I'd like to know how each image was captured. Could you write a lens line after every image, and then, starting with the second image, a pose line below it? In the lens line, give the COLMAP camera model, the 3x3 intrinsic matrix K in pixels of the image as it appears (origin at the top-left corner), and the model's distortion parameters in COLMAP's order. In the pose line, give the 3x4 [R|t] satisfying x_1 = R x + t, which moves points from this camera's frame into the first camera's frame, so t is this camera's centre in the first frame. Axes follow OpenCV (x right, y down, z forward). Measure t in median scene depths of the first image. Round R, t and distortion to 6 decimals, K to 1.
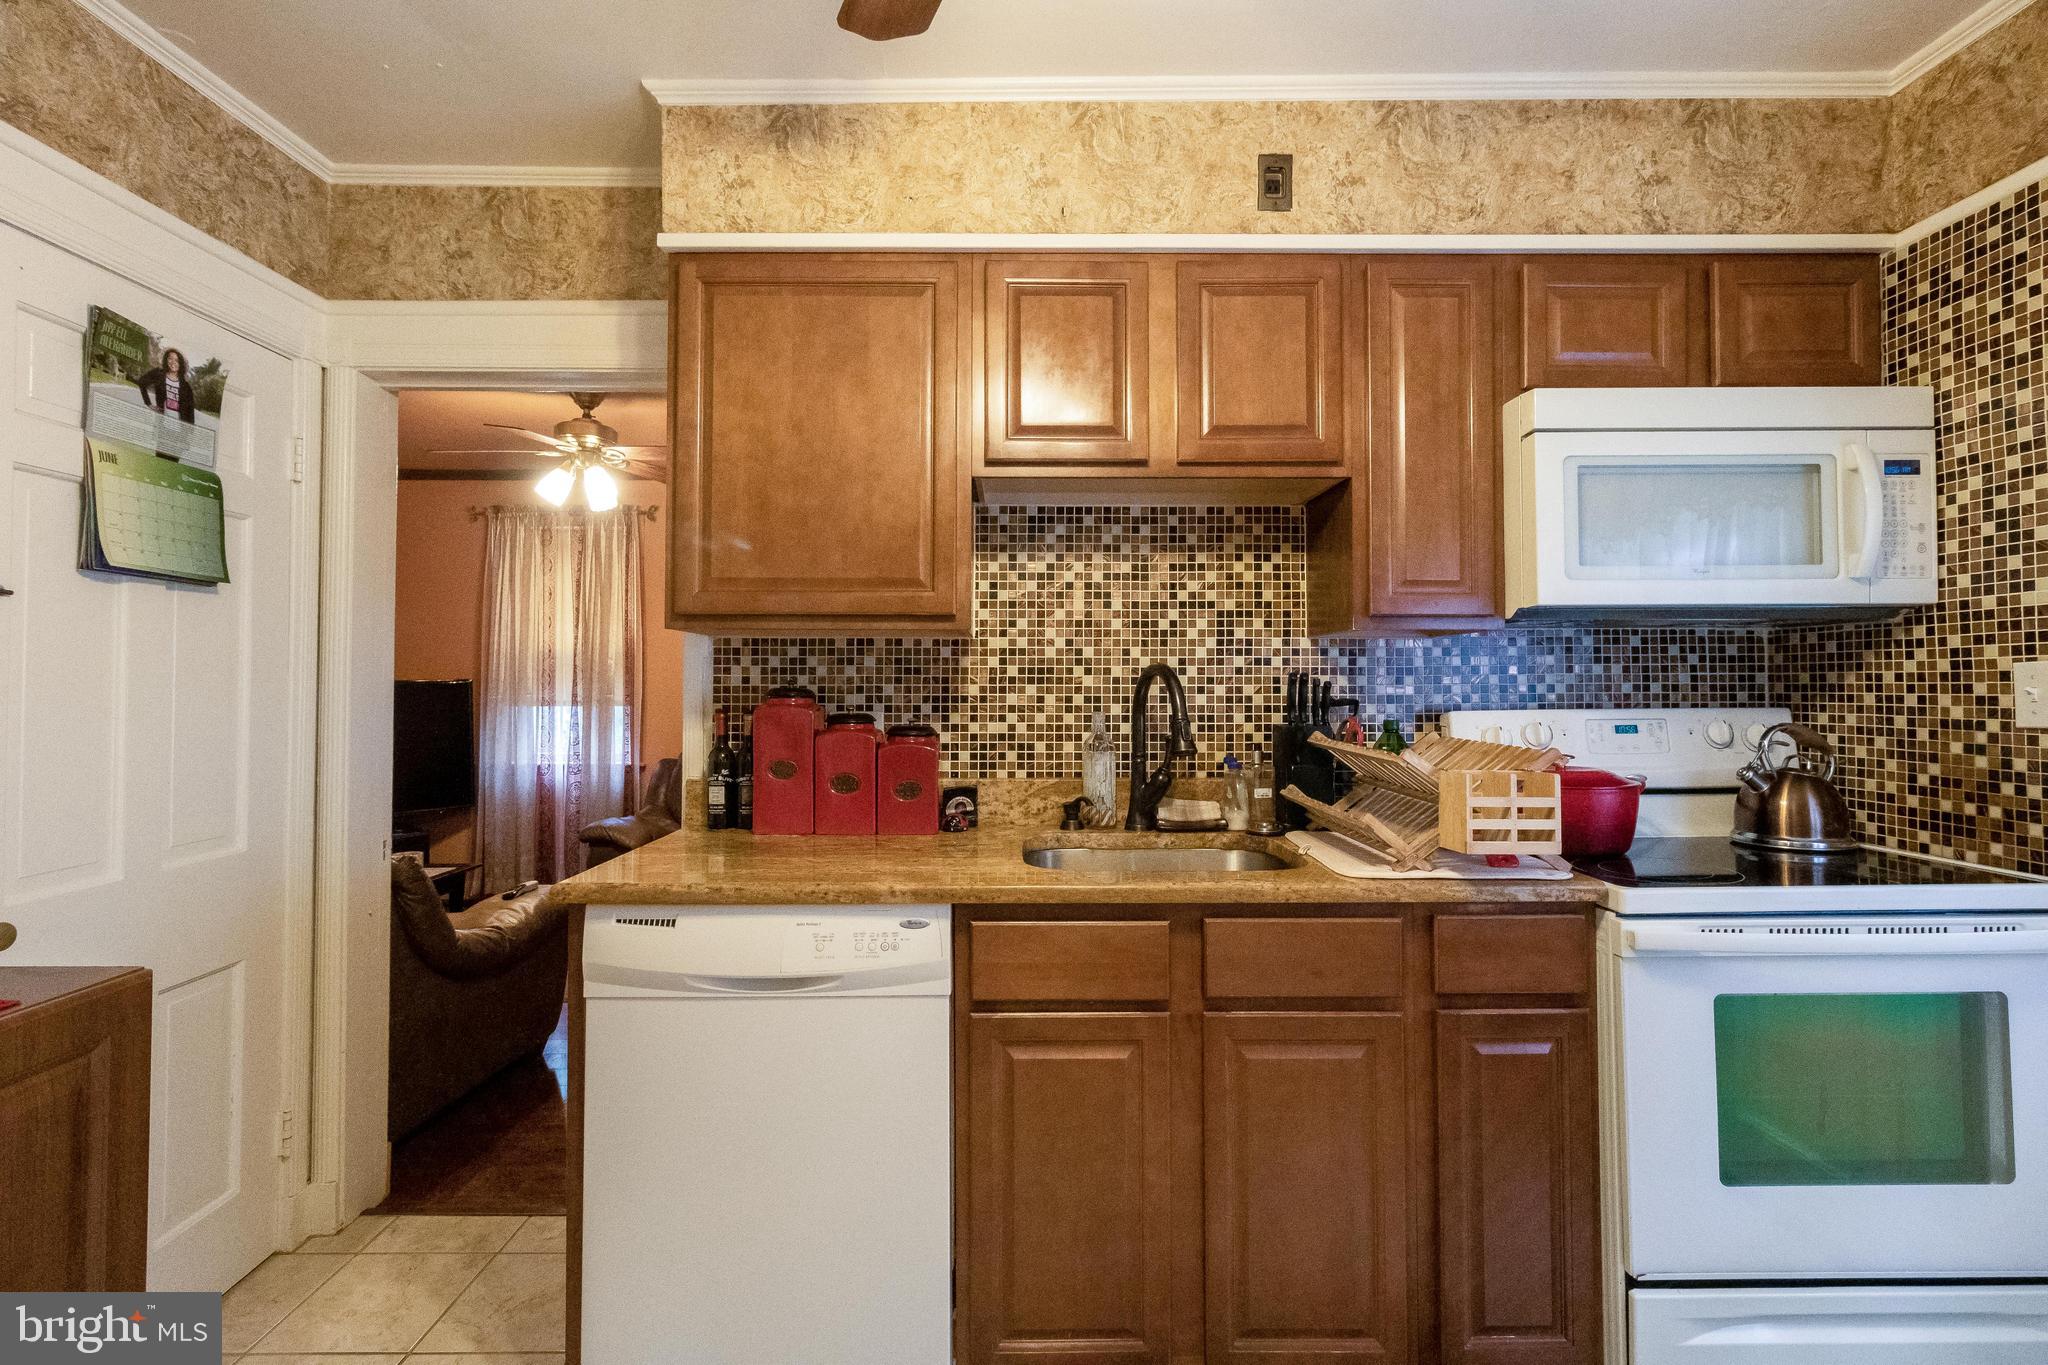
lens RADIAL K [[938.2, 0, 1008.5], [0, 938.2, 661.3], [0, 0, 1]] dist [0.002583, 0.001351]
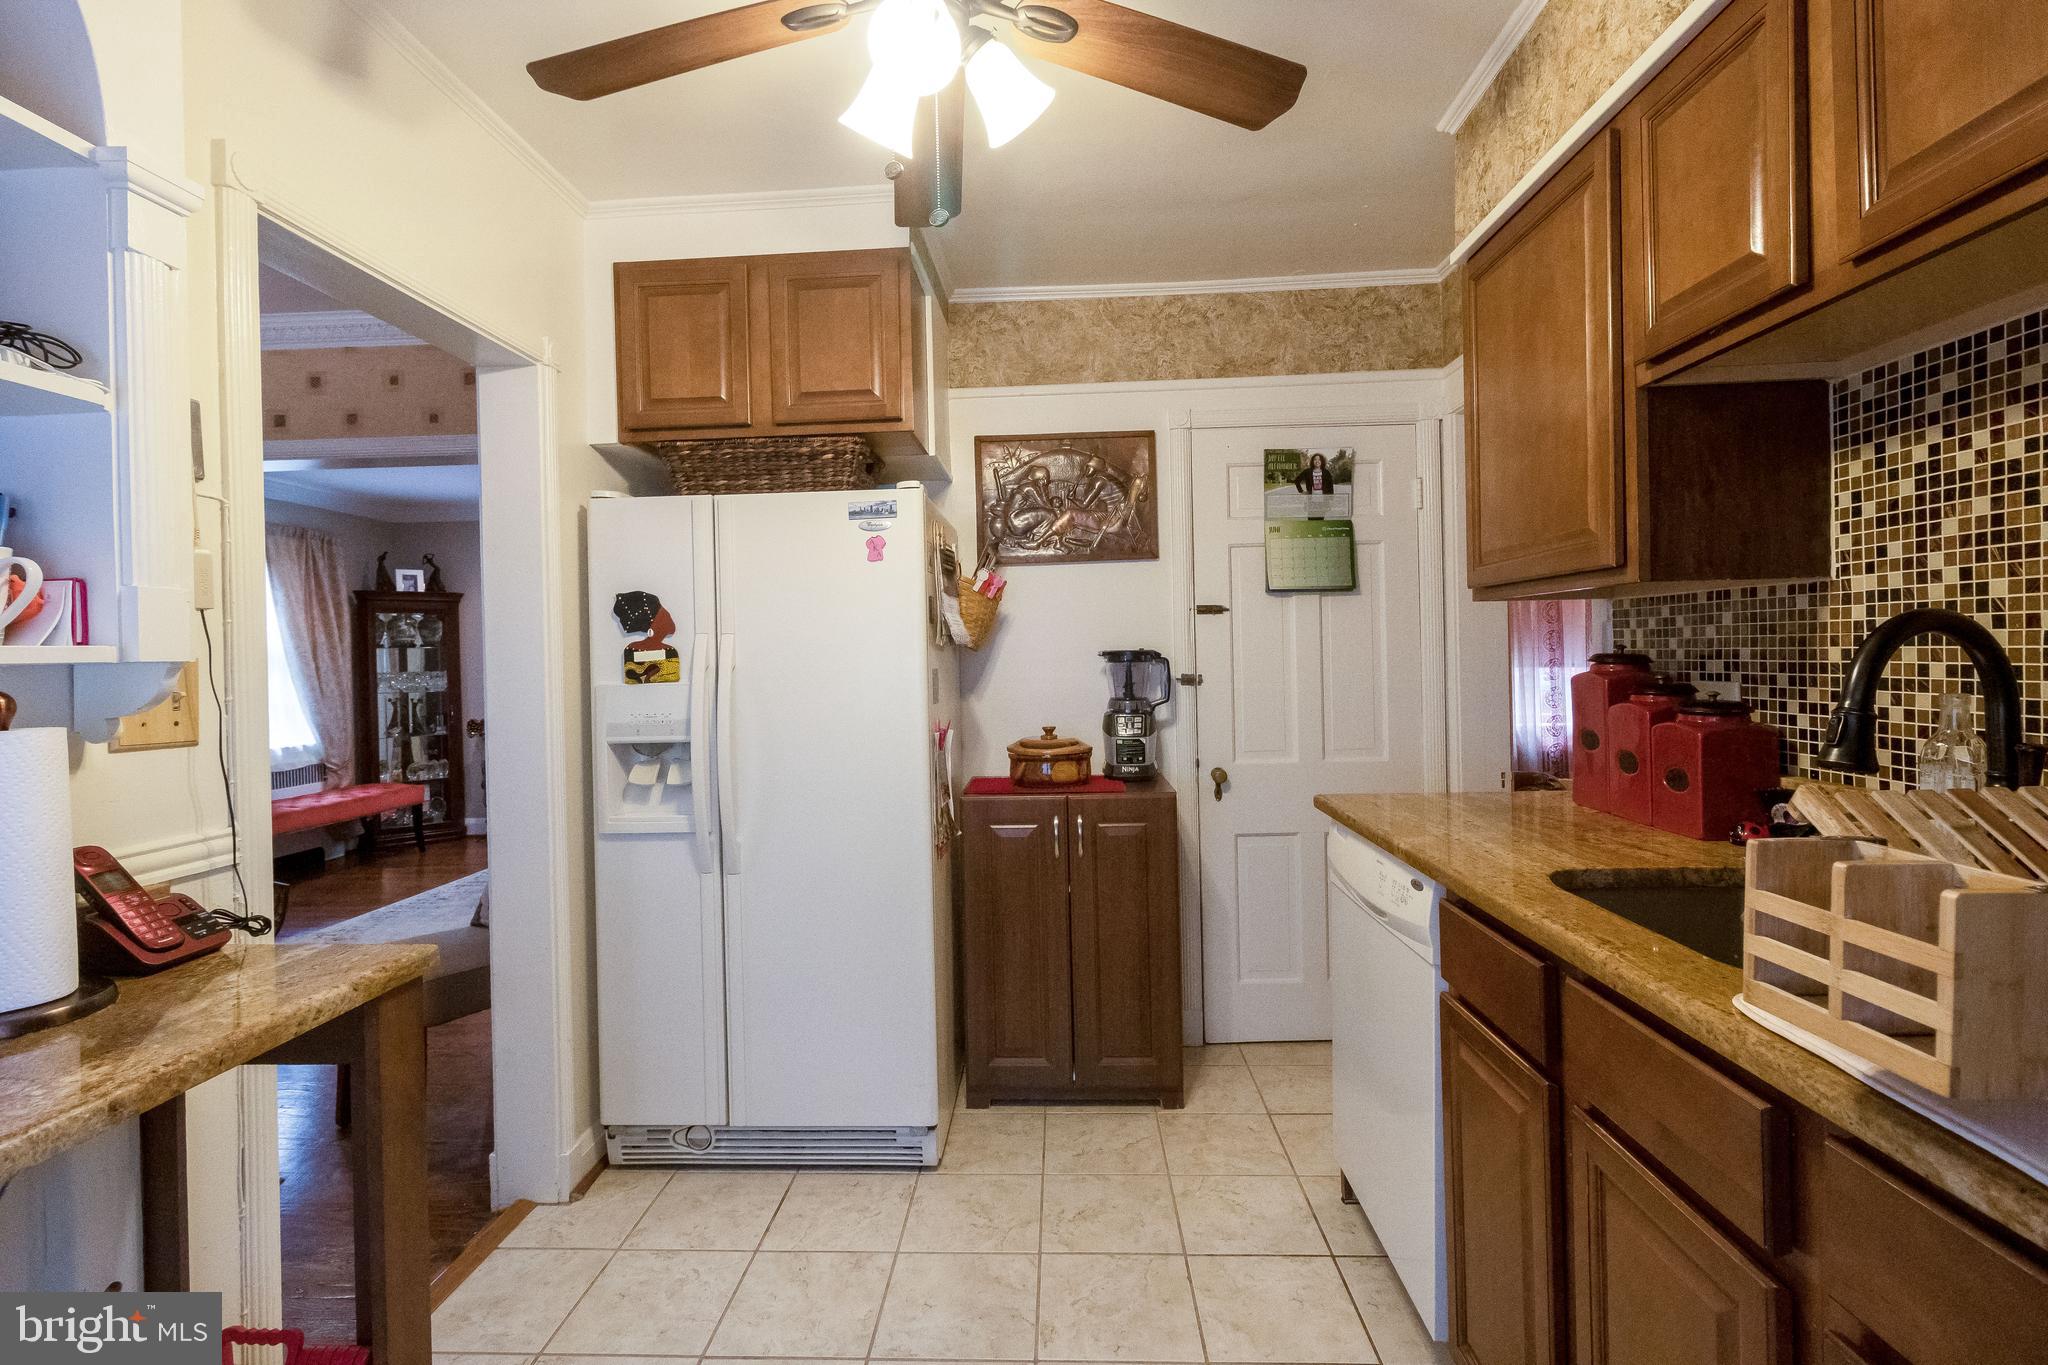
lens RADIAL K [[949.9, 0, 1018.5], [0, 949.9, 657.8], [0, 0, 1]] dist [0.000489, 0.000083]
pose [[-0.054960, 0.004345, -0.998479, 0.686638], [0.044517, 0.999007, 0.001897, 0.004952], [0.997496, -0.044345, -0.055098, 0.445145]]
